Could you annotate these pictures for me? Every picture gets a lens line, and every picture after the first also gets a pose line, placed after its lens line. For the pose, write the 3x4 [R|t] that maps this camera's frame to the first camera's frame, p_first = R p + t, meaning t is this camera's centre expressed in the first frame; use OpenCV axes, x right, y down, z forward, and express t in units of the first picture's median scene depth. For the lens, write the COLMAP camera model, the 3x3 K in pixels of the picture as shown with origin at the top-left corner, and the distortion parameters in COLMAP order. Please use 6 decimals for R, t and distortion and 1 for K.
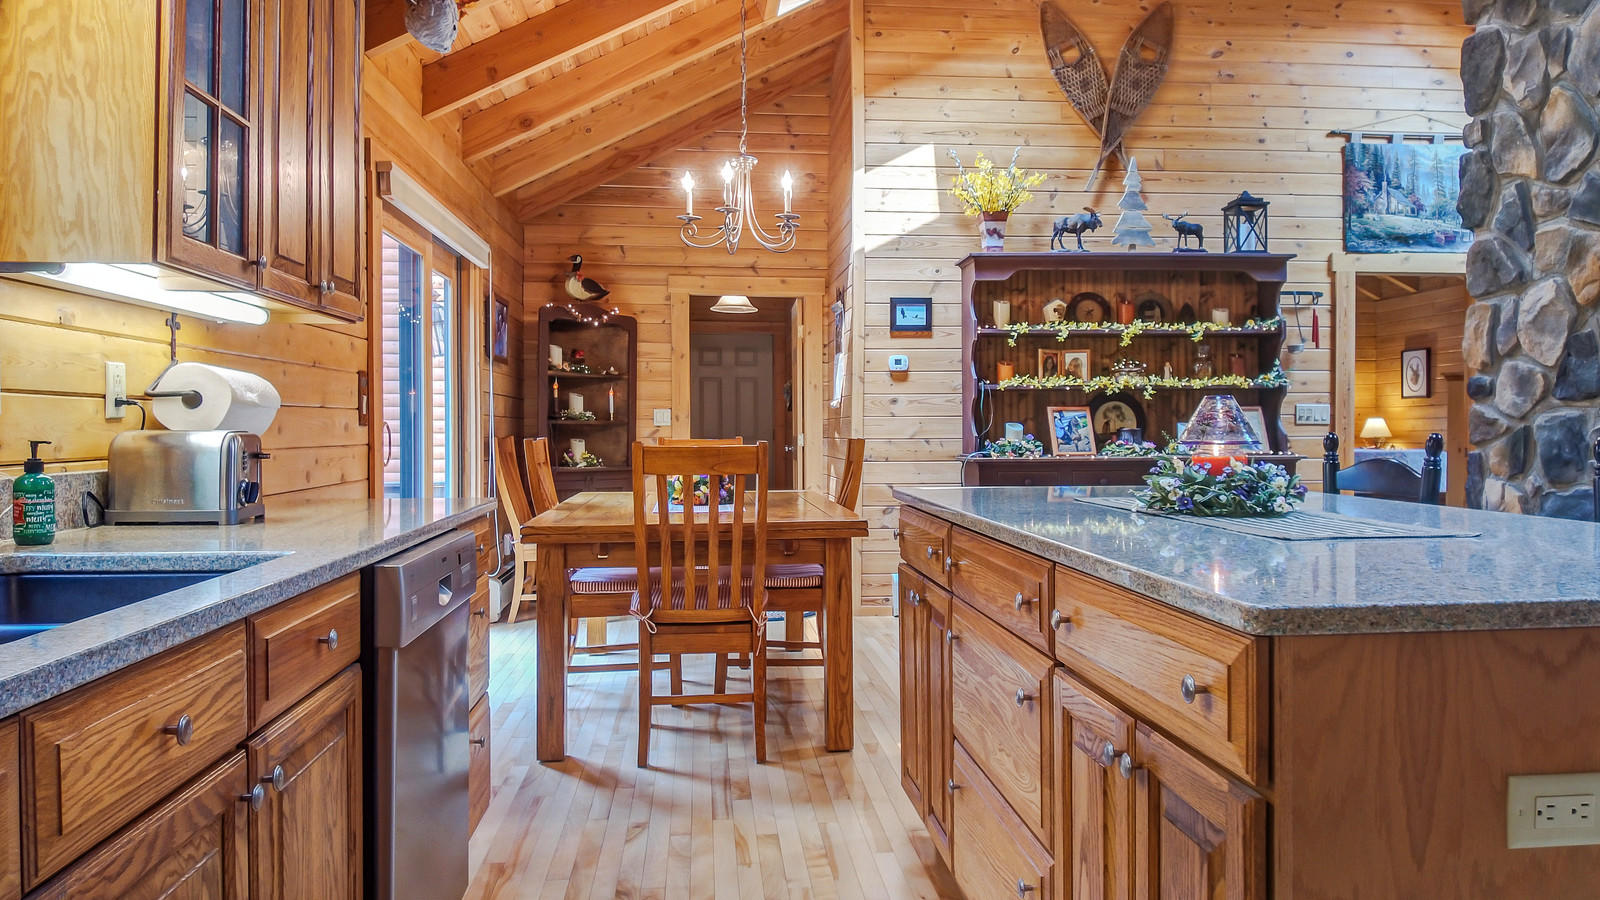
lens RADIAL K [[1112.4, 0, 801.5], [0, 1112.4, 442.6], [0, 0, 1]] dist [-0.011006, -0.001972]
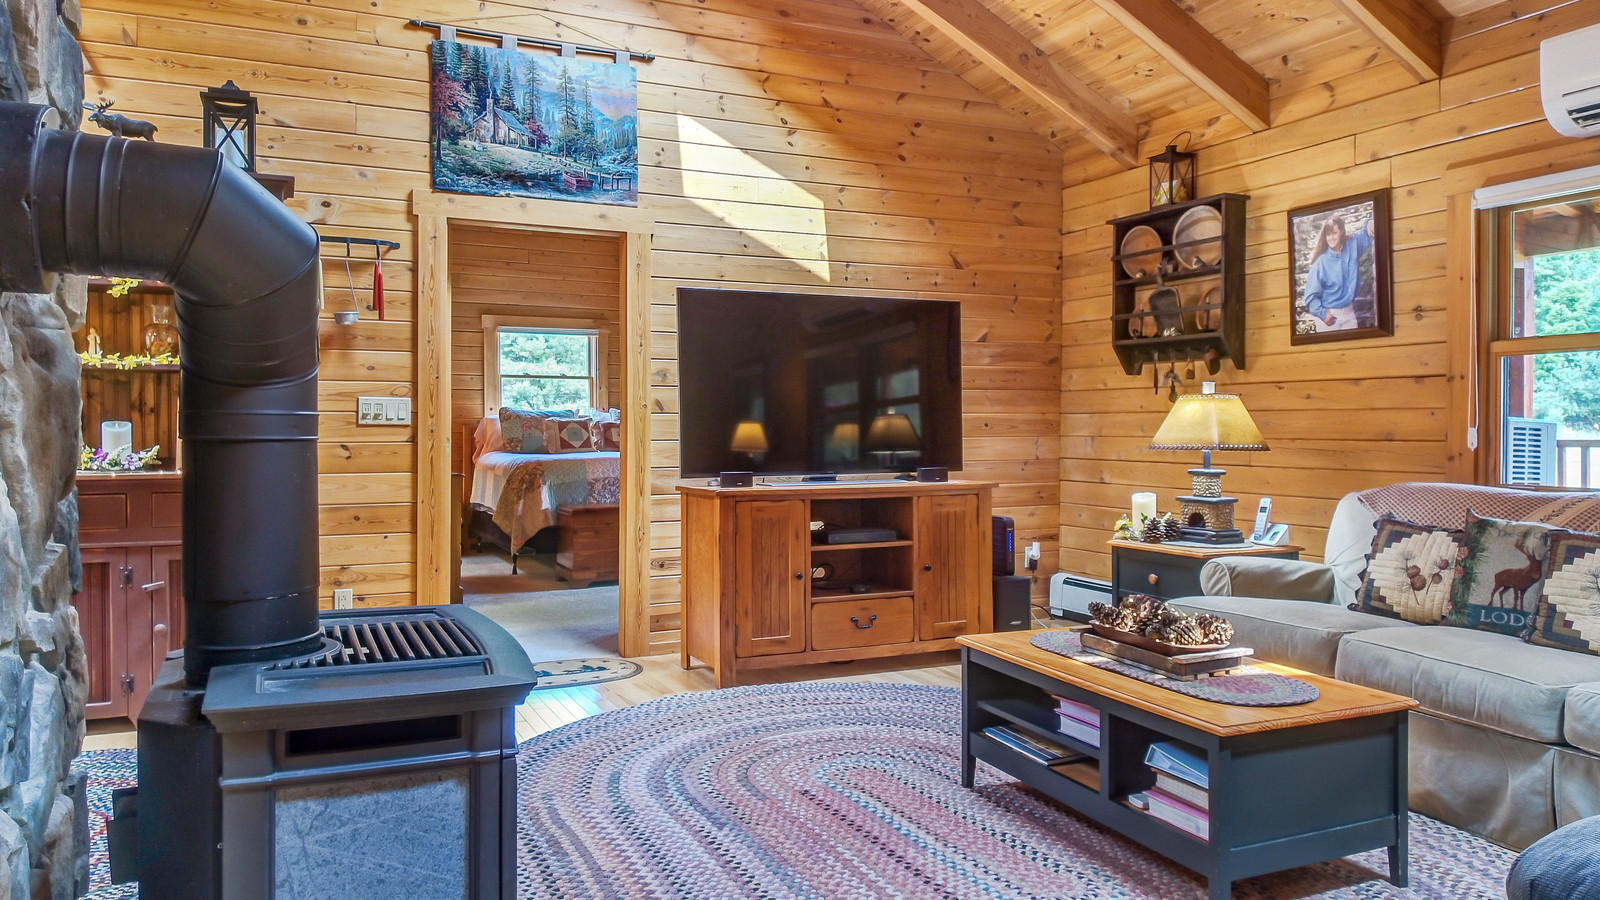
lens RADIAL K [[1112.4, 0, 799.4], [0, 1112.4, 444.1], [0, 0, 1]] dist [-0.011006, -0.001972]
pose [[0.945977, 0.006306, 0.324171, 0.482653], [-0.009319, 0.999927, 0.007743, -0.012212], [-0.324099, -0.010345, 0.945967, 0.228265]]
